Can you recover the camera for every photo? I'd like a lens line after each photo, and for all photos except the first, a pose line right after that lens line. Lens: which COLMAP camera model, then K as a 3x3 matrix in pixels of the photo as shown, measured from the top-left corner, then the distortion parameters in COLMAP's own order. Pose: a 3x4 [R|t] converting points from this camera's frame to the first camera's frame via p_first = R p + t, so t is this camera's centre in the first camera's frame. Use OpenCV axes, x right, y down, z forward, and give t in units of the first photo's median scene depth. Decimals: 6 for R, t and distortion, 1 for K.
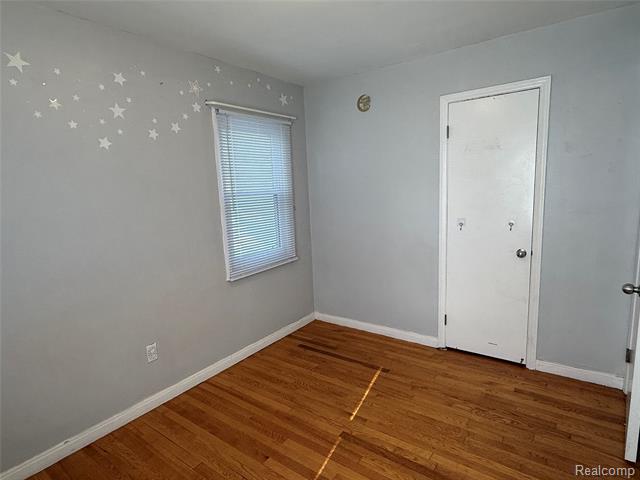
lens RADIAL K [[357.8, 0, 320.0], [0, 357.8, 240.0], [0, 0, 1]] dist [-0.001115, -0.000085]
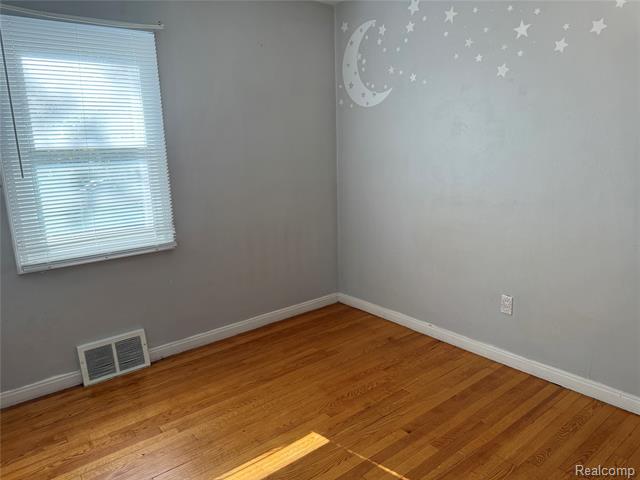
lens RADIAL K [[452.3, 0, 320.0], [0, 452.3, 240.0], [0, 0, 1]] dist [0.006836, -0.001545]
pose [[-0.260475, 0.247379, -0.933250, 0.721211], [-0.112864, 0.952188, 0.283900, -0.118417], [0.958861, 0.179280, -0.220101, 0.817596]]
